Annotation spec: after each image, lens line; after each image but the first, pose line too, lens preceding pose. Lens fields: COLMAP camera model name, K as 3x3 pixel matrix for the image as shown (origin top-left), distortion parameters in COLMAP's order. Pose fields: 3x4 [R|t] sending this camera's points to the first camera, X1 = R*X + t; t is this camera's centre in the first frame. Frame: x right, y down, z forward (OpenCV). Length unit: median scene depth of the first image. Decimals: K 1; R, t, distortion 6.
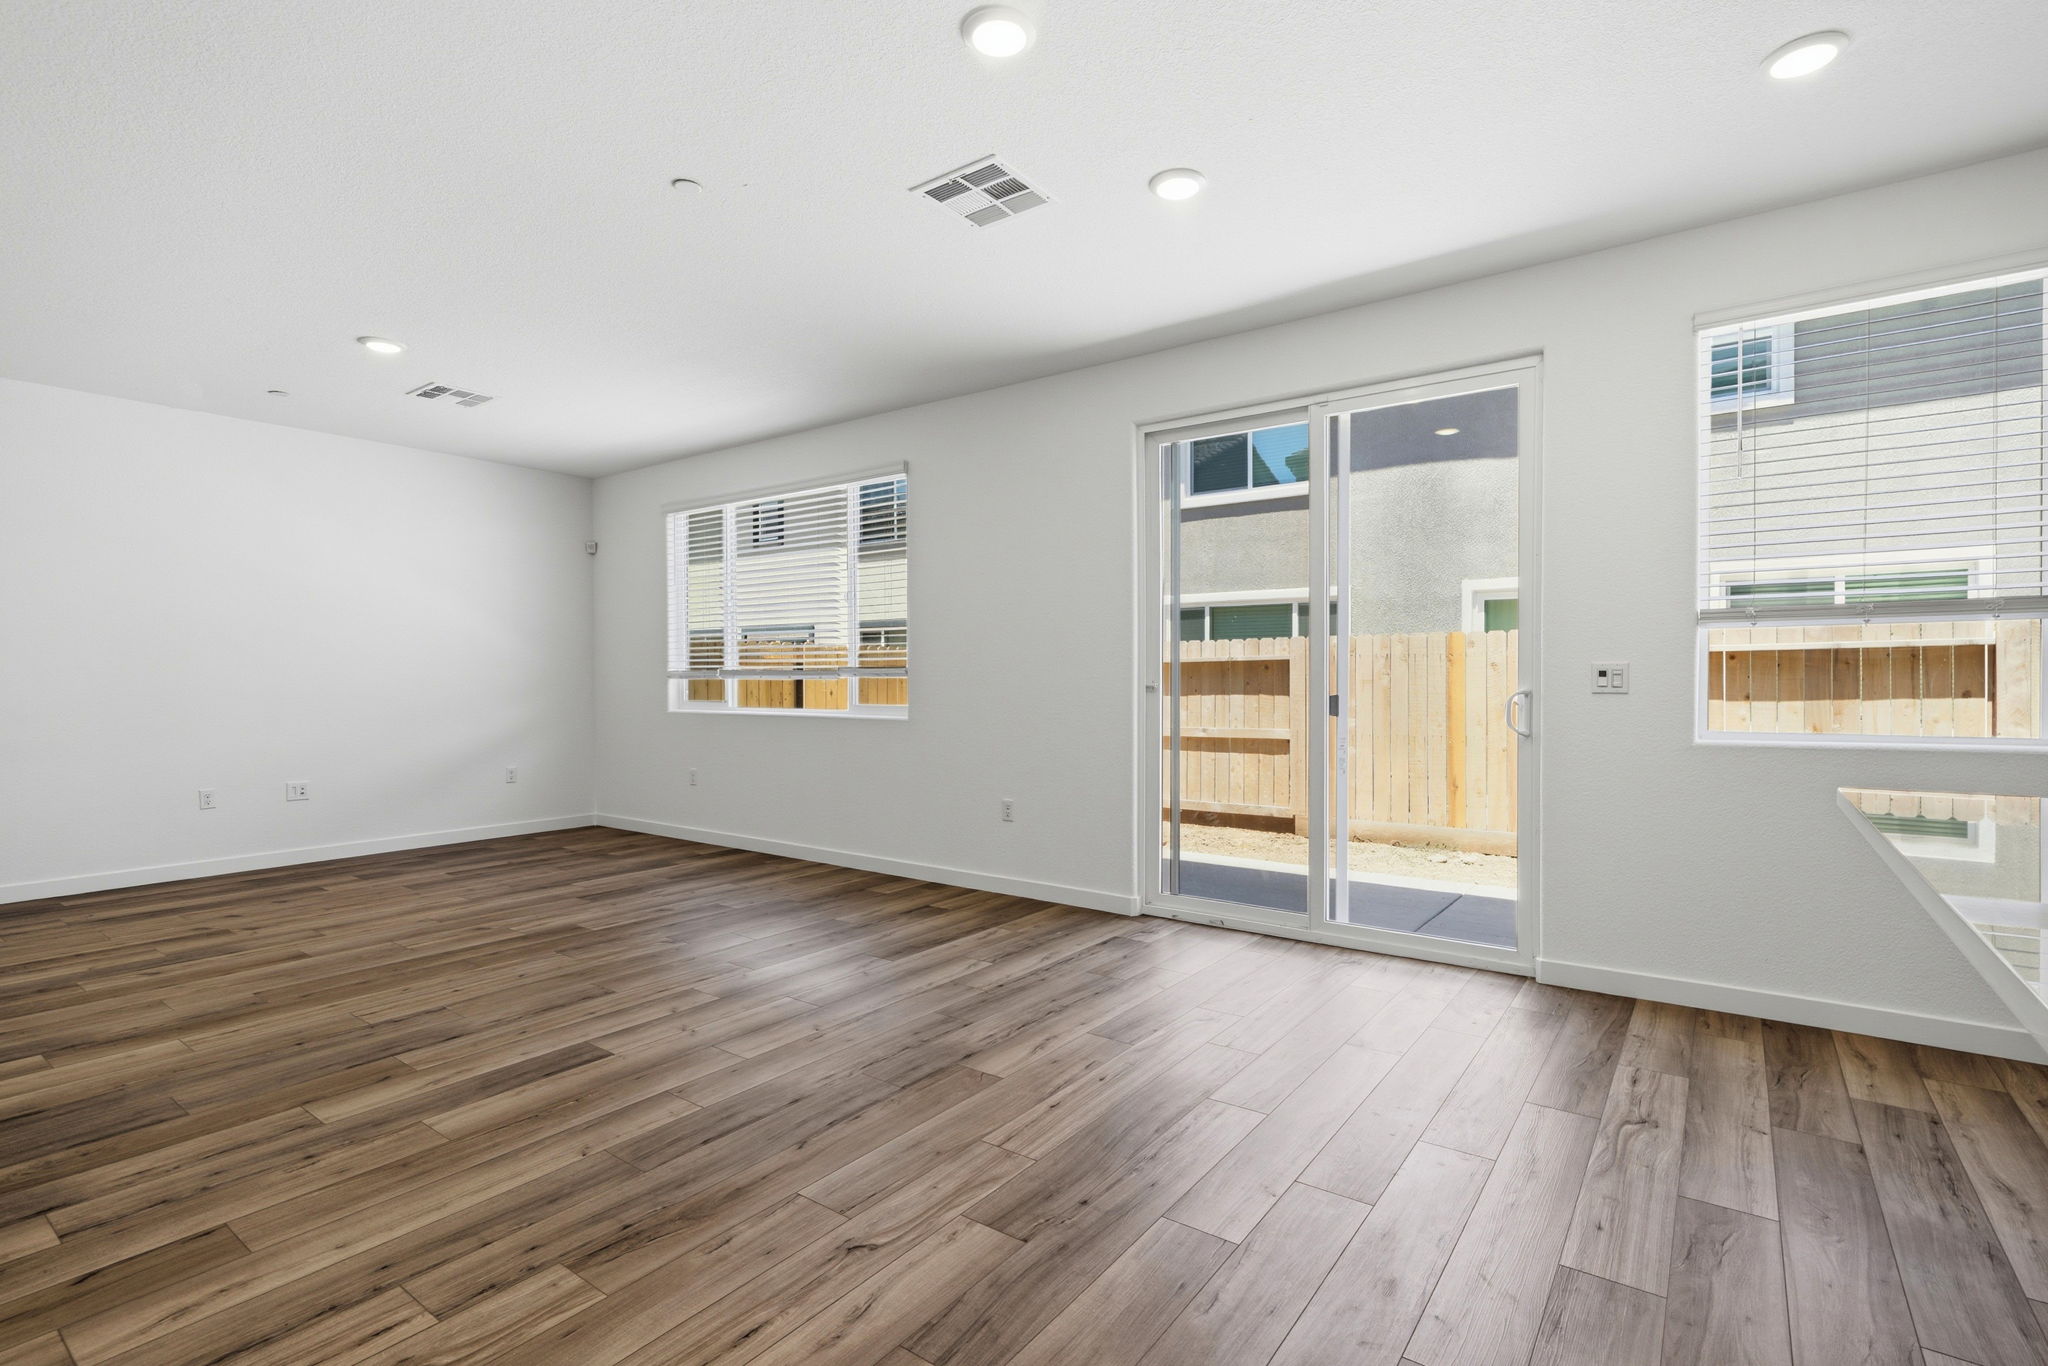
lens RADIAL K [[952.4, 0, 1024.0], [0, 952.4, 683.0], [0, 0, 1]] dist [0.001434, 0.000803]
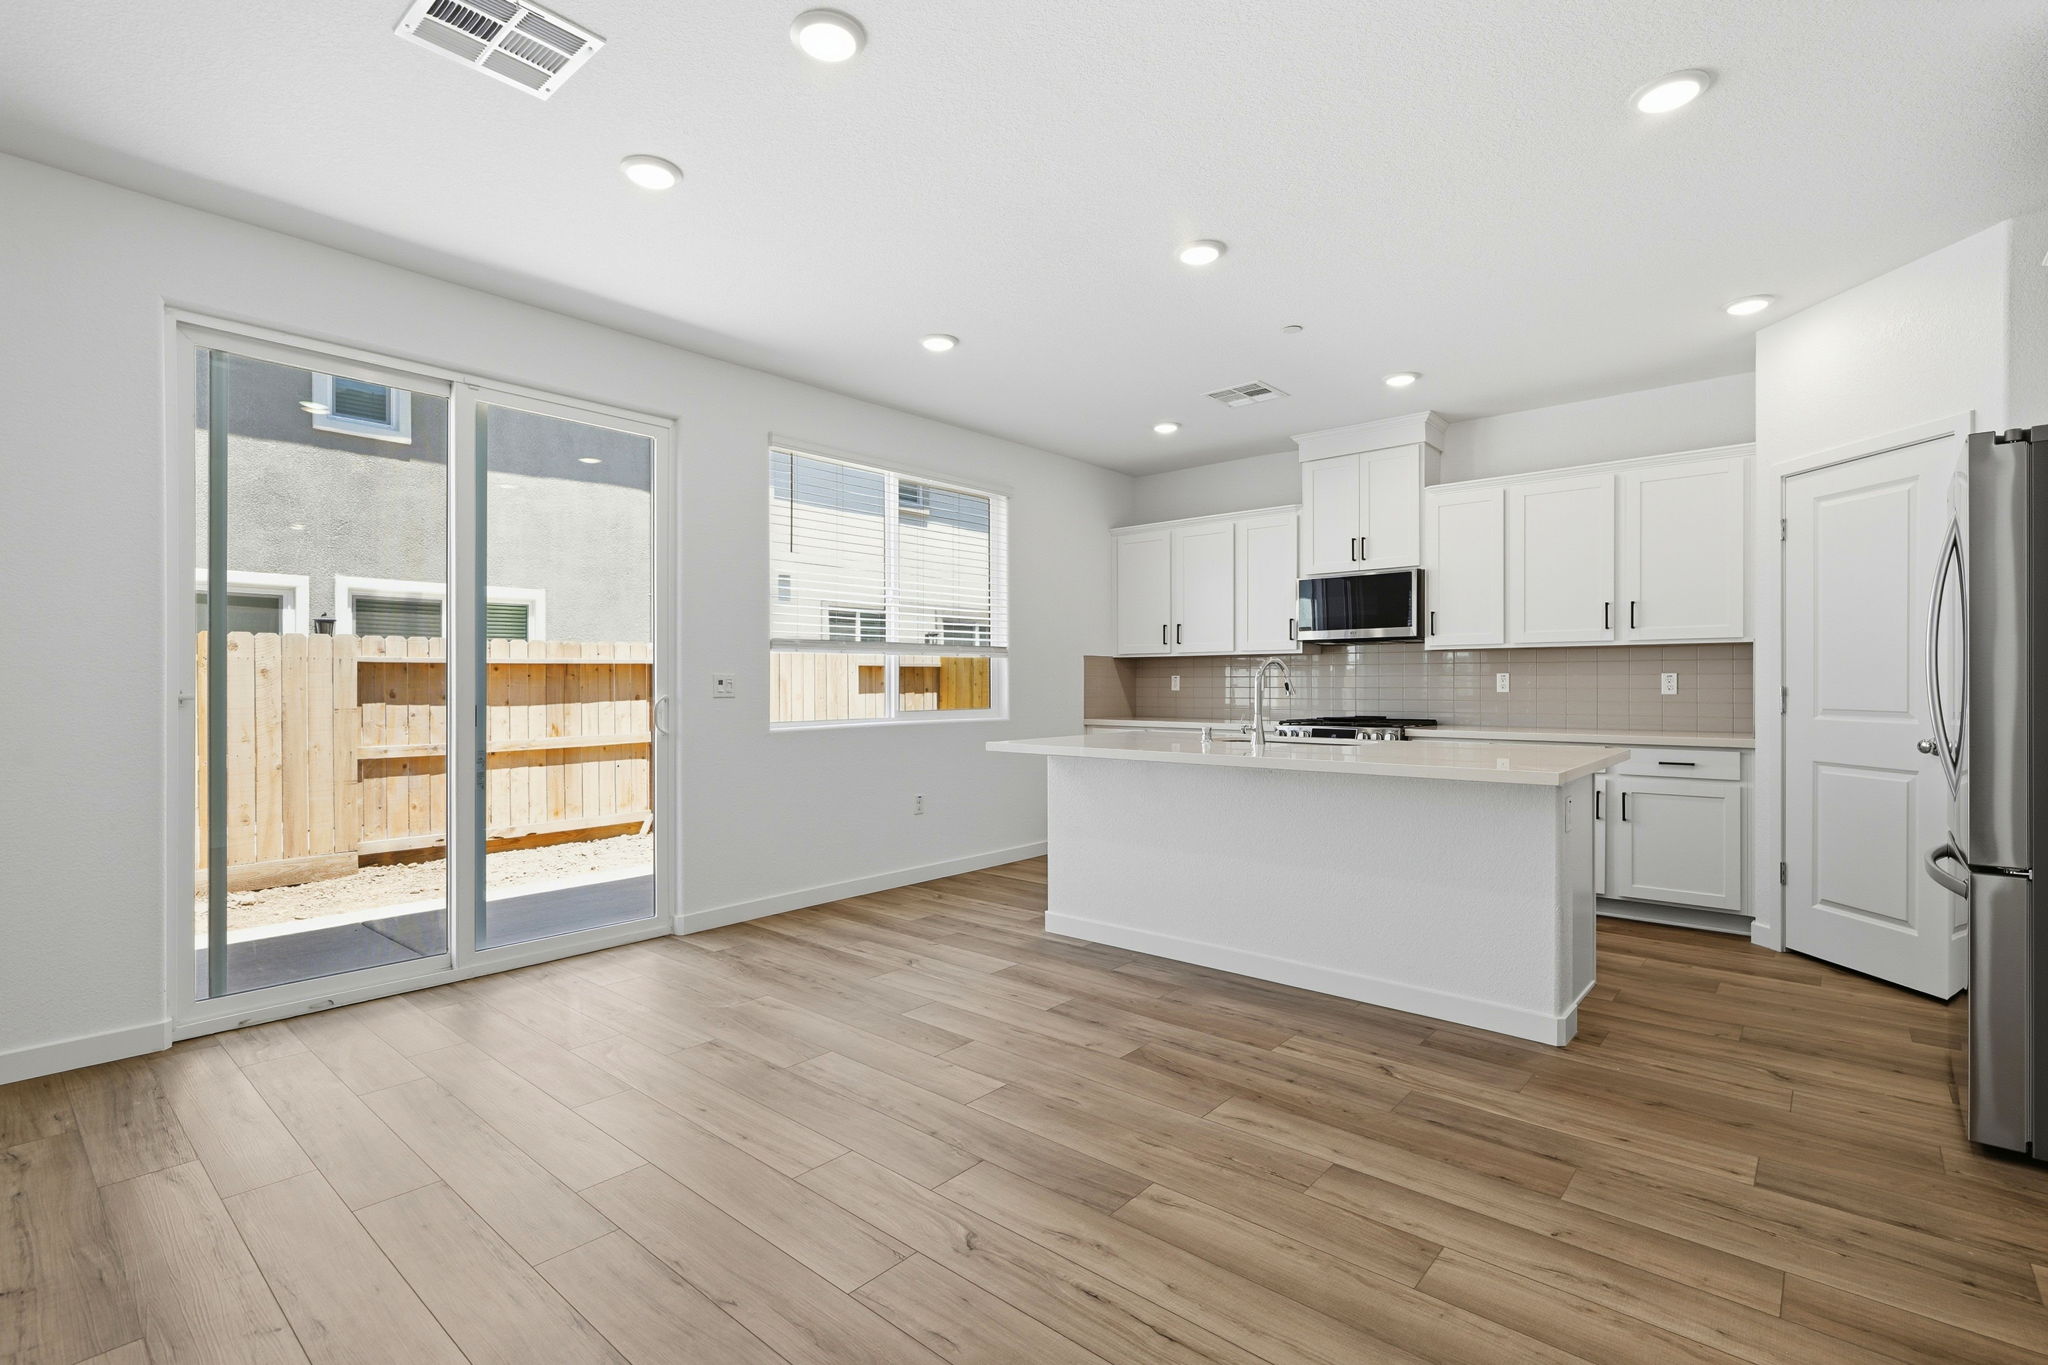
lens RADIAL K [[952.4, 0, 1024.0], [0, 952.4, 682.5], [0, 0, 1]] dist [0.001434, 0.000803]
pose [[0.079130, 0.005027, 0.996852, -0.632677], [0.007311, 0.999957, -0.005623, 0.000645], [-0.996838, 0.007733, 0.079090, 0.458366]]
